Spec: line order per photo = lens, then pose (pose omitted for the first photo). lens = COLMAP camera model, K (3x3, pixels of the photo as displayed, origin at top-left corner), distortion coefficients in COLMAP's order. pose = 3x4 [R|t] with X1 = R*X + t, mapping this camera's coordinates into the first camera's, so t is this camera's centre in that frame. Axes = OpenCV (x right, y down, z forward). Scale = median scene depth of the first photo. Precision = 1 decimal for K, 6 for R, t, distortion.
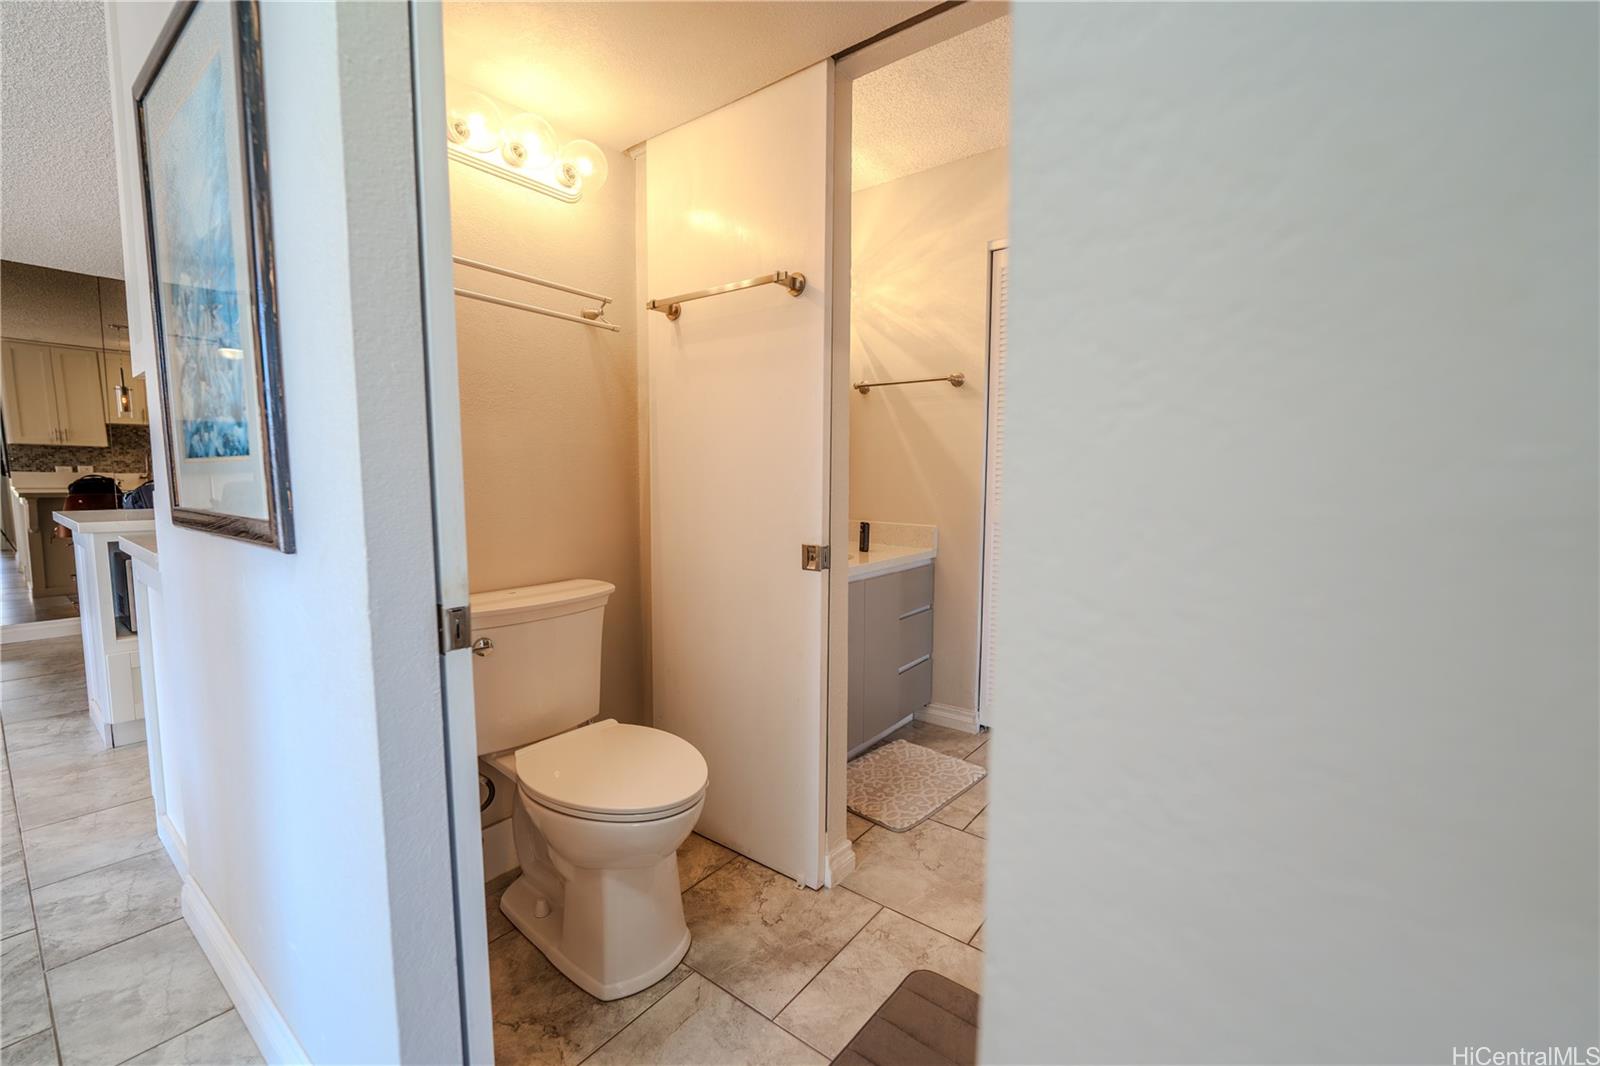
lens RADIAL K [[650.6, 0, 800.0], [0, 650.6, 533.0], [0, 0, 1]] dist [0.000473, 0.000022]
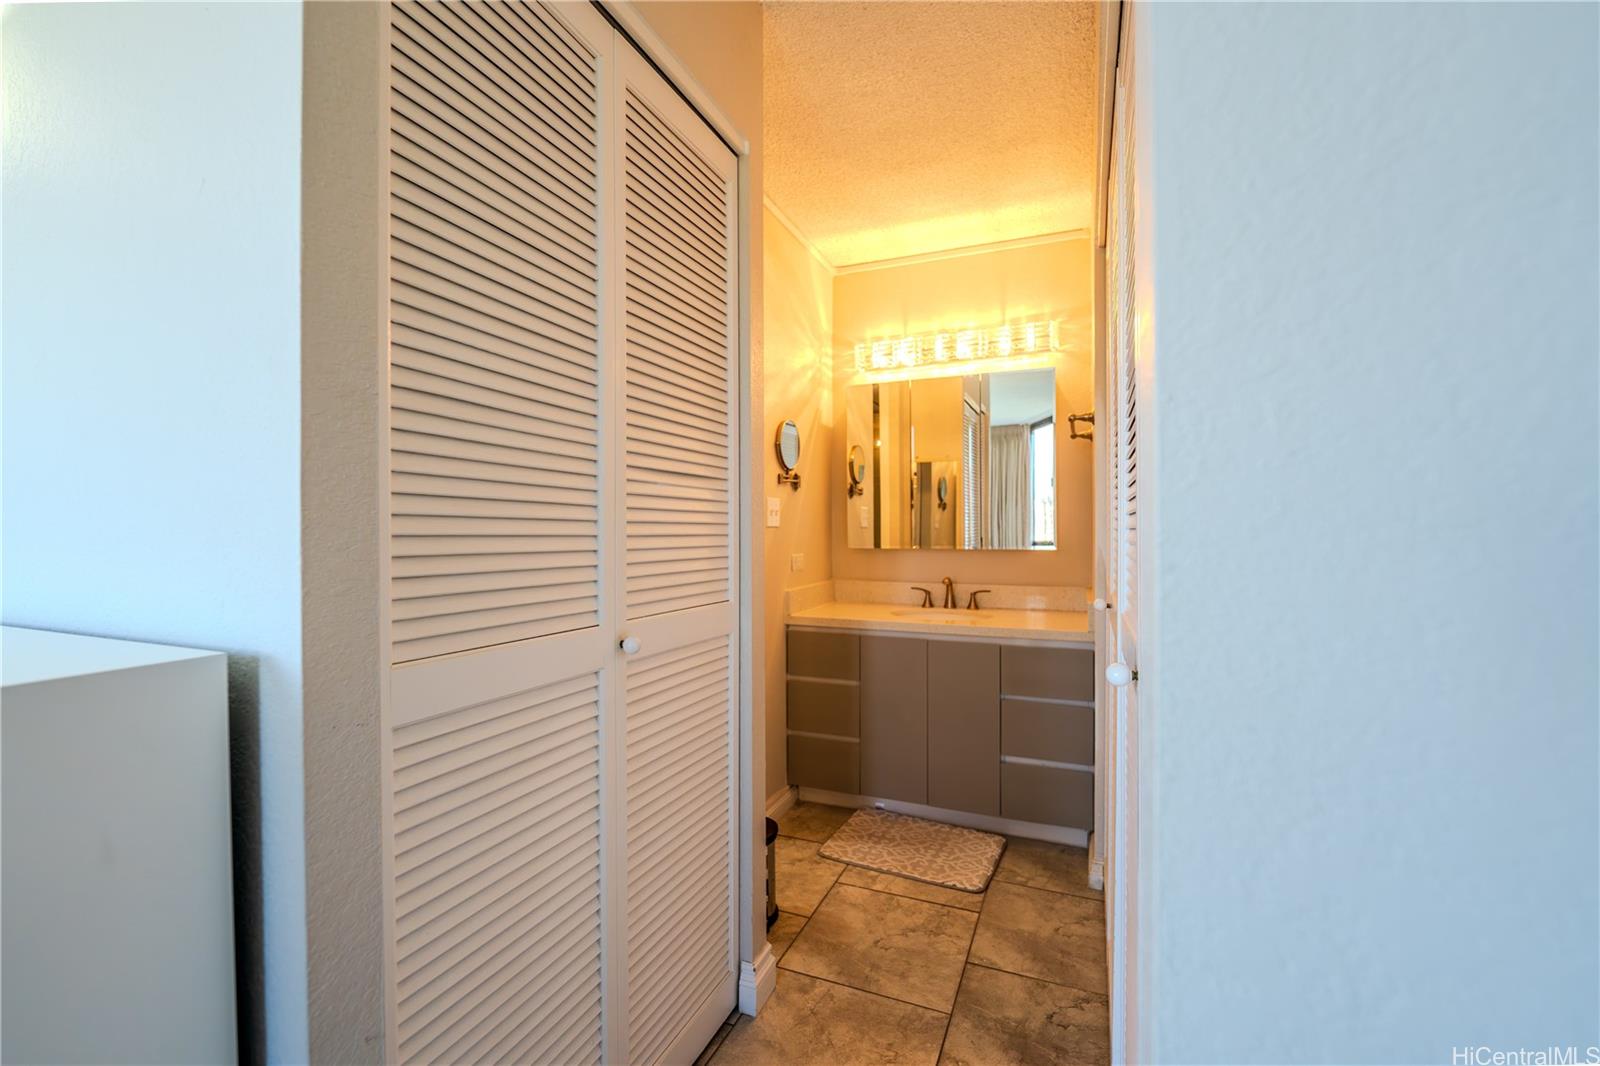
lens RADIAL K [[650.6, 0, 800.0], [0, 650.6, 533.0], [0, 0, 1]] dist [0.000473, 0.000022]
pose [[0.280810, -0.012774, -0.959678, 0.990471], [-0.111648, 0.992688, -0.045883, -0.002827], [0.953247, 0.120030, 0.277331, 0.529515]]
